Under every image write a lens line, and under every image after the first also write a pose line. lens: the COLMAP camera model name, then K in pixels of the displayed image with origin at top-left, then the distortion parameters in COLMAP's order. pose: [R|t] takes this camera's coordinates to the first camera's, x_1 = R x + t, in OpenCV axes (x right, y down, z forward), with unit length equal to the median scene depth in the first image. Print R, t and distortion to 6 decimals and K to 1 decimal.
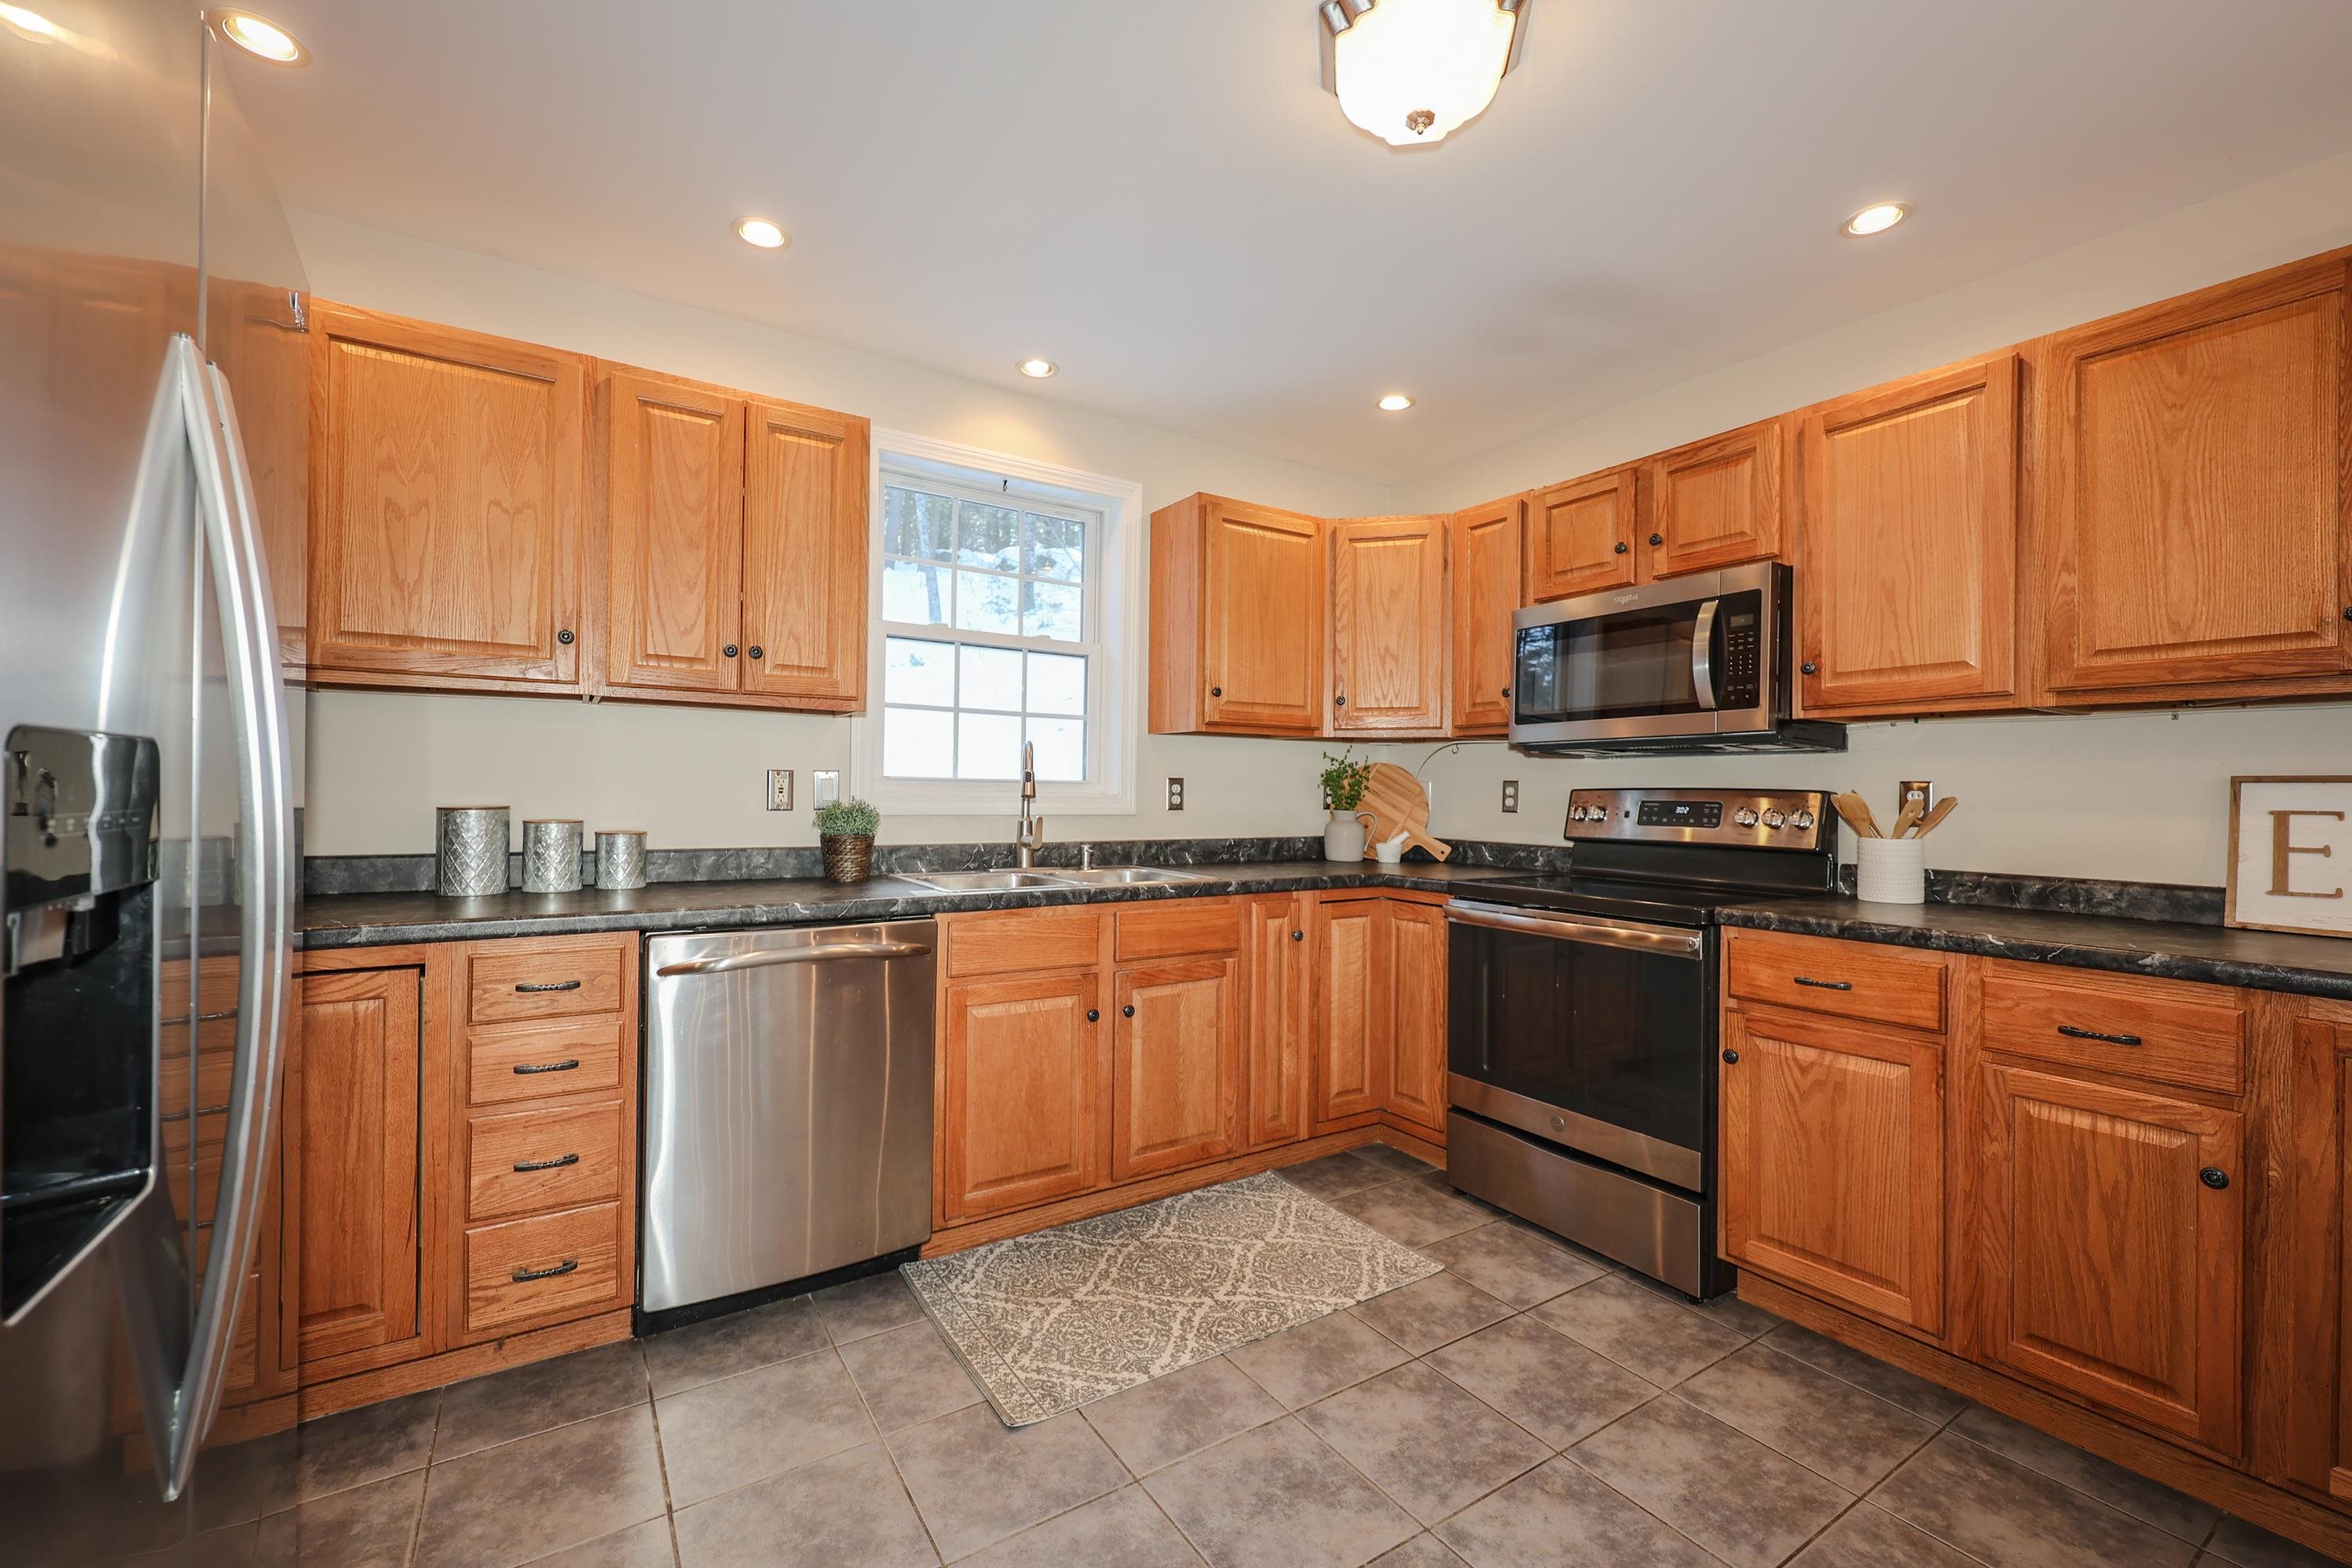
lens RADIAL K [[958.3, 0, 1177.6], [0, 958.3, 790.9], [0, 0, 1]] dist [-0.000753, 0.000217]
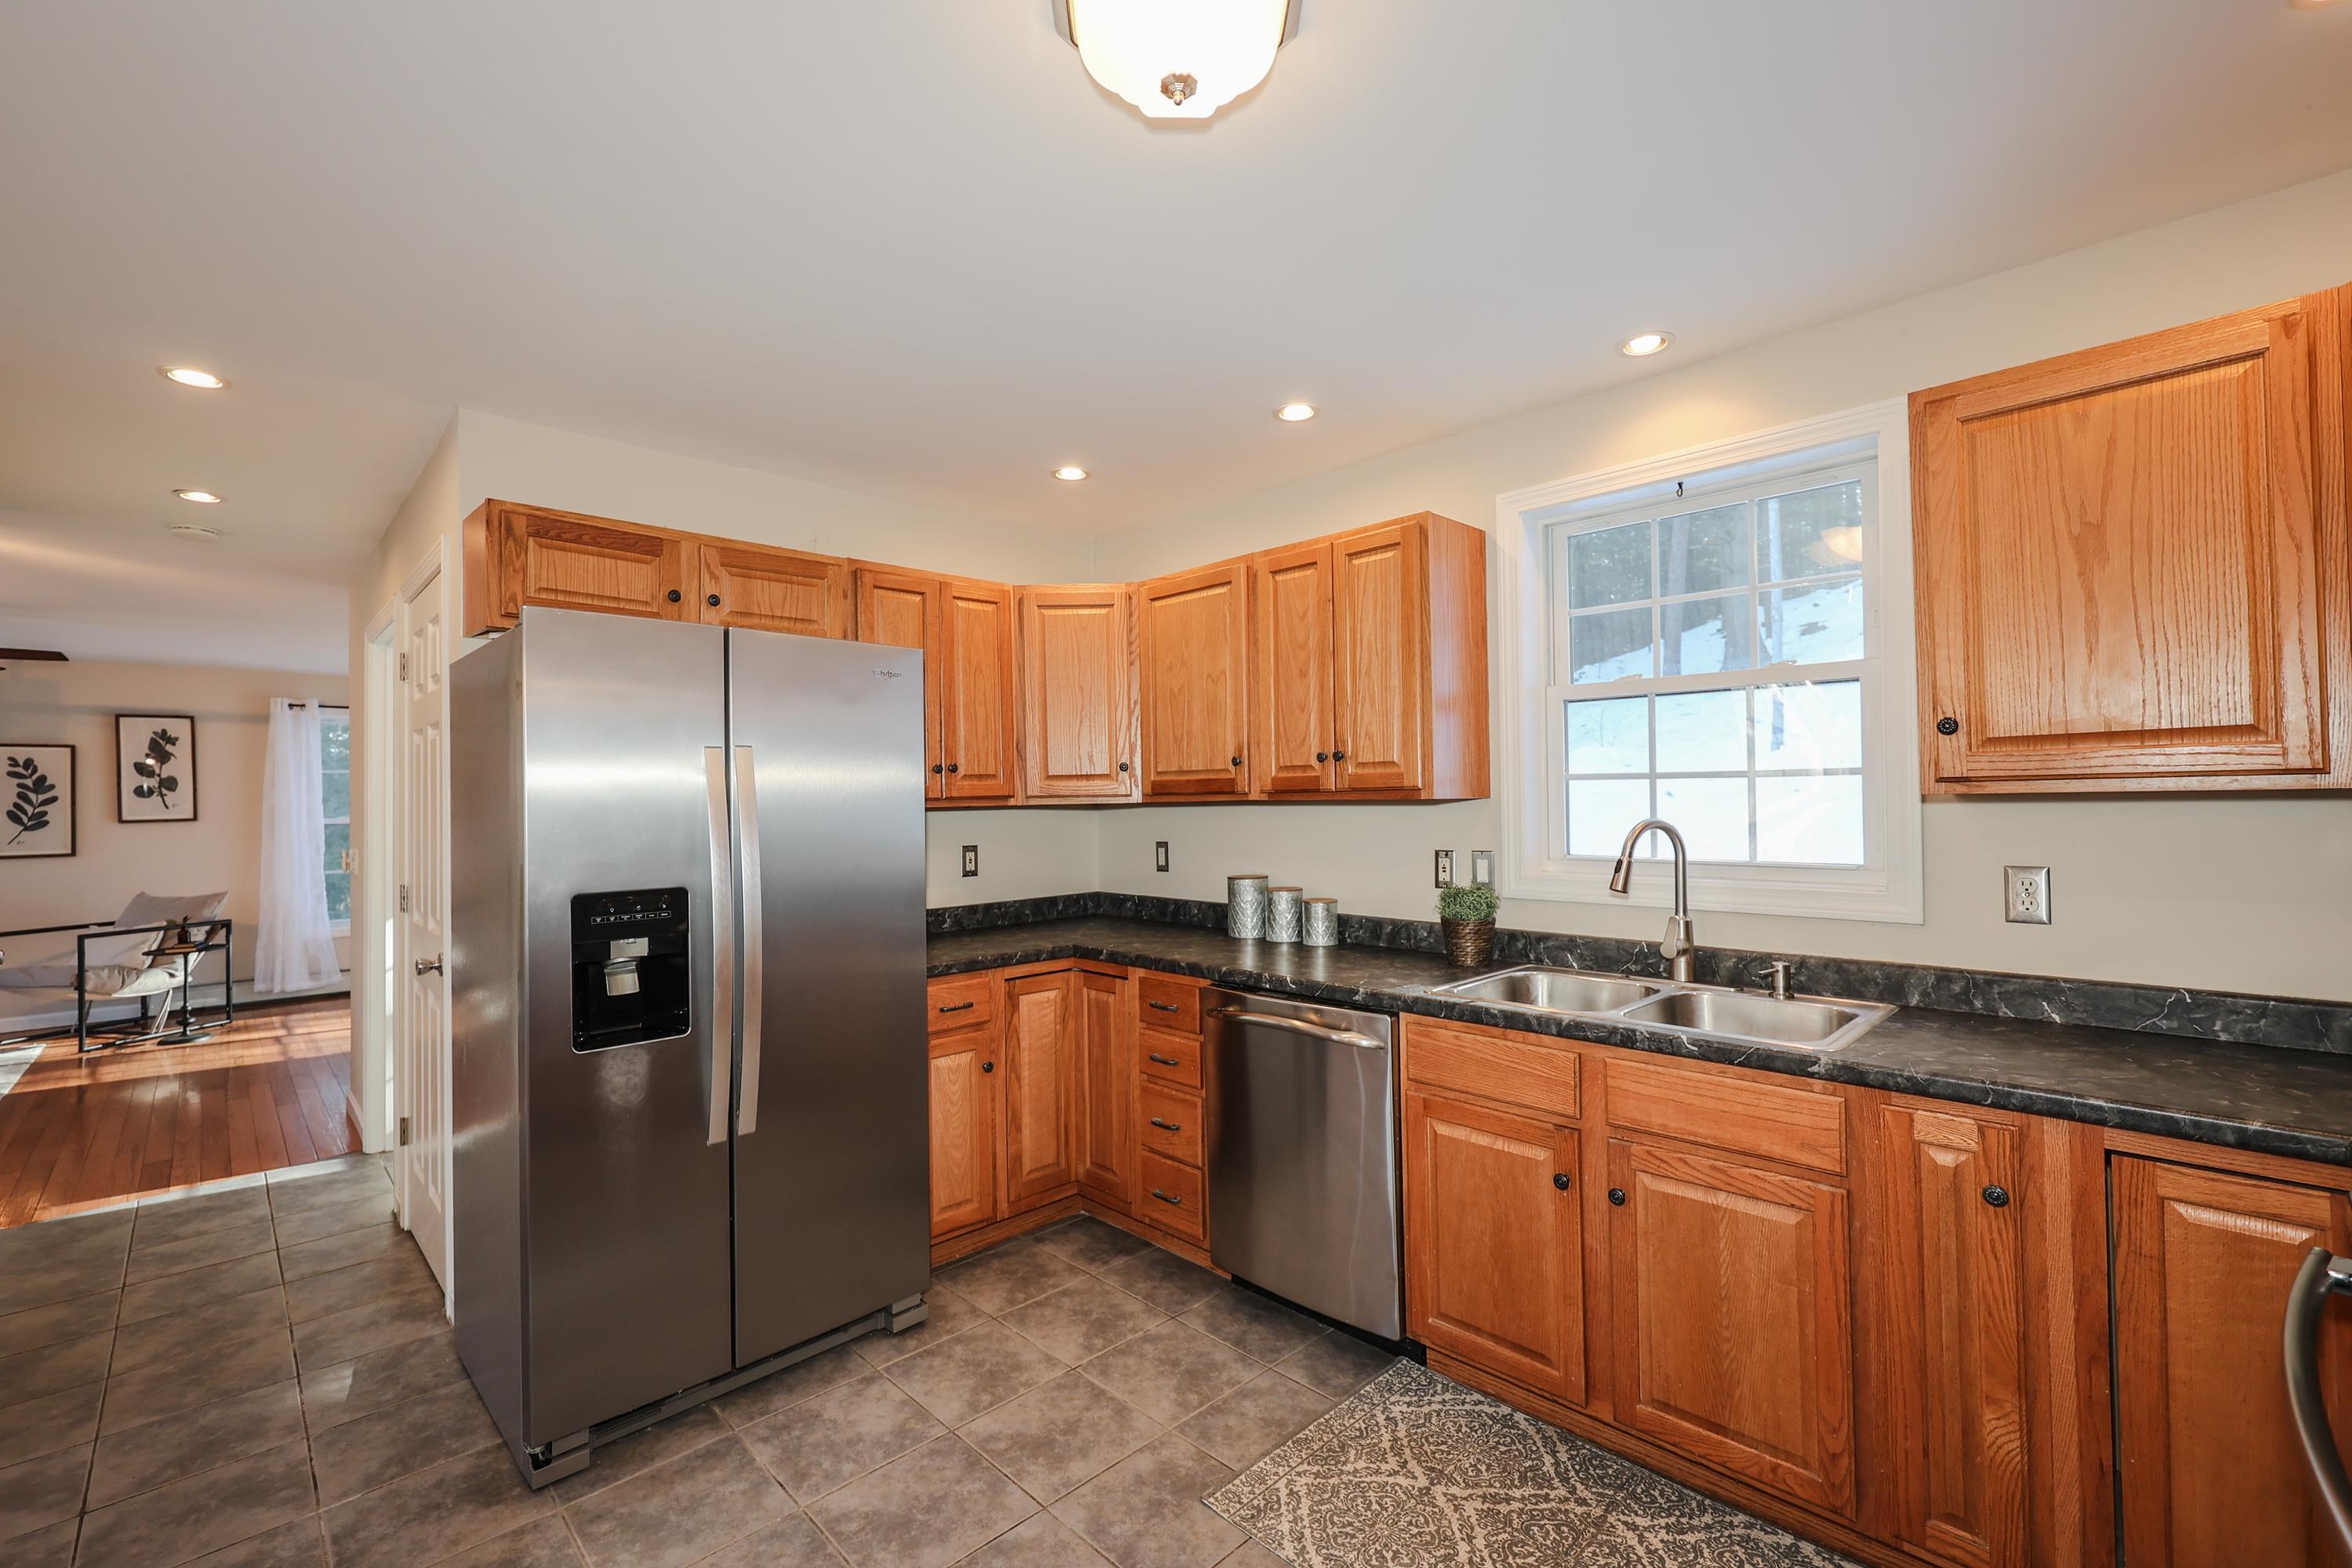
lens RADIAL K [[987.1, 0, 1173.7], [0, 987.1, 790.9], [0, 0, 1]] dist [-0.001439, -0.000120]
pose [[0.202510, -0.027828, -0.978885, 0.678699], [0.012585, 0.999588, -0.025813, -0.071580], [0.979199, -0.007092, 0.202777, 0.551958]]
